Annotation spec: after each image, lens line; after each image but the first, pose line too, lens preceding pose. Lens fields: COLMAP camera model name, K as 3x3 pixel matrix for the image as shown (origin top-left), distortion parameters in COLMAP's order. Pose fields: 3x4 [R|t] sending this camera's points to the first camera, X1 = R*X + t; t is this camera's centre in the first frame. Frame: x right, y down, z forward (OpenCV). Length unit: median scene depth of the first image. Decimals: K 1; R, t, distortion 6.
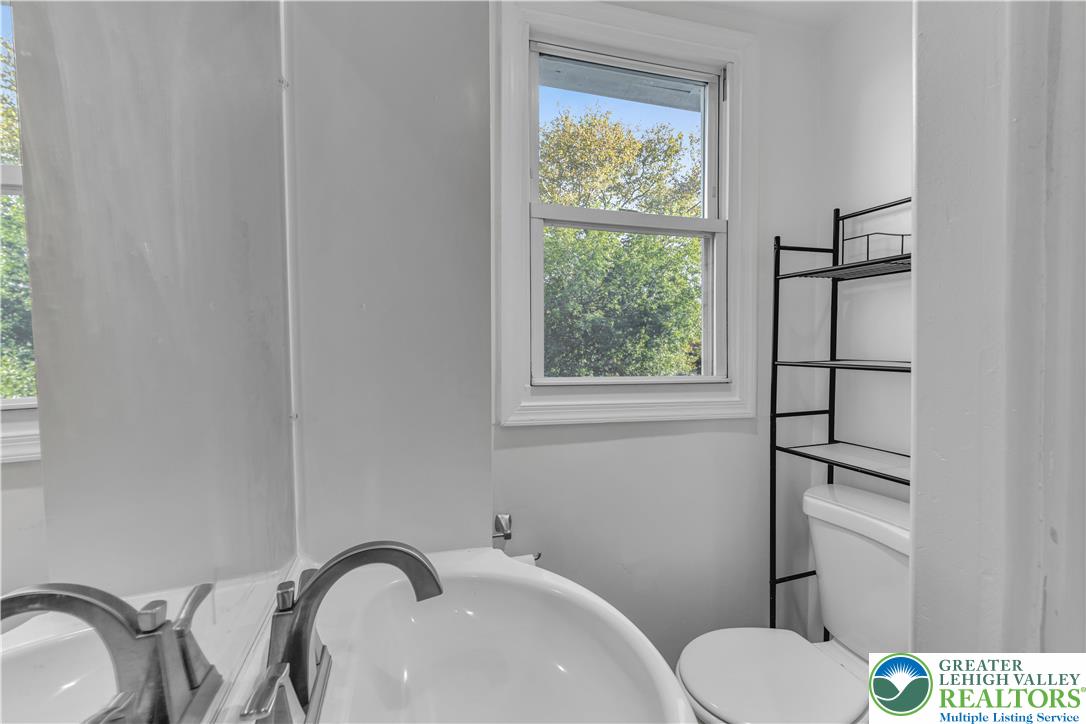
lens RADIAL K [[464.5, 0, 537.1], [0, 464.5, 358.6], [0, 0, 1]] dist [0.000377, 0.000008]
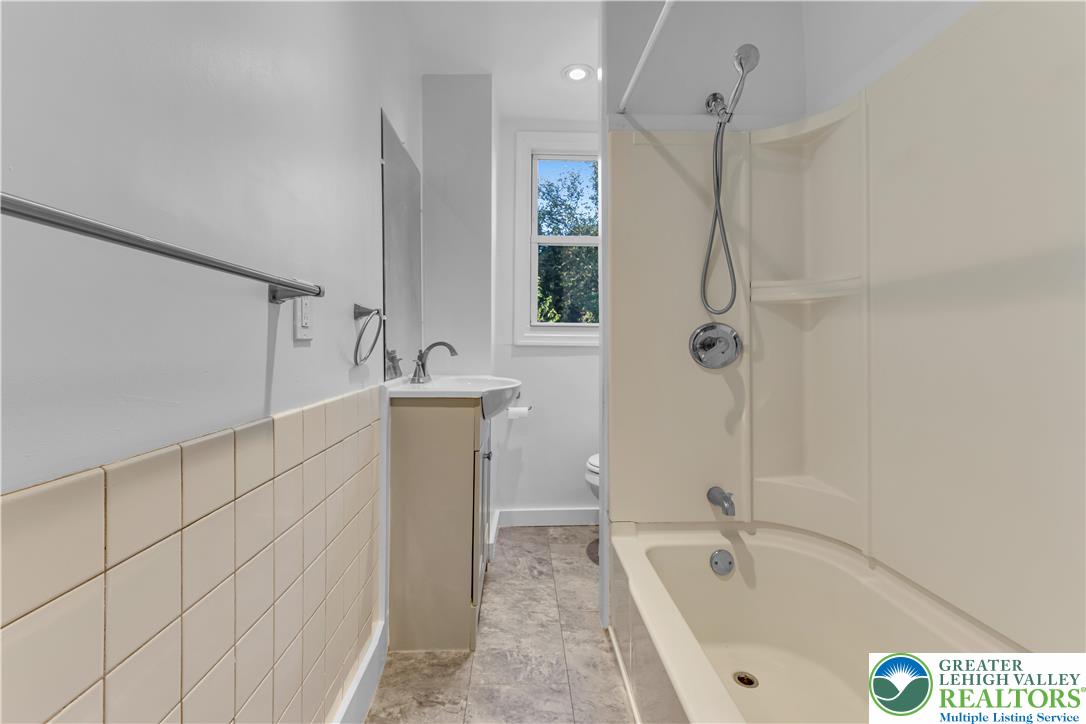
lens RADIAL K [[468.1, 0, 532.6], [0, 468.1, 342.5], [0, 0, 1]] dist [-0.000266, 0.000166]
pose [[0.969500, 0.002201, -0.245080, 0.883630], [-0.007645, 0.999745, -0.021263, 0.310717], [0.244970, 0.022489, 0.969270, -1.711126]]
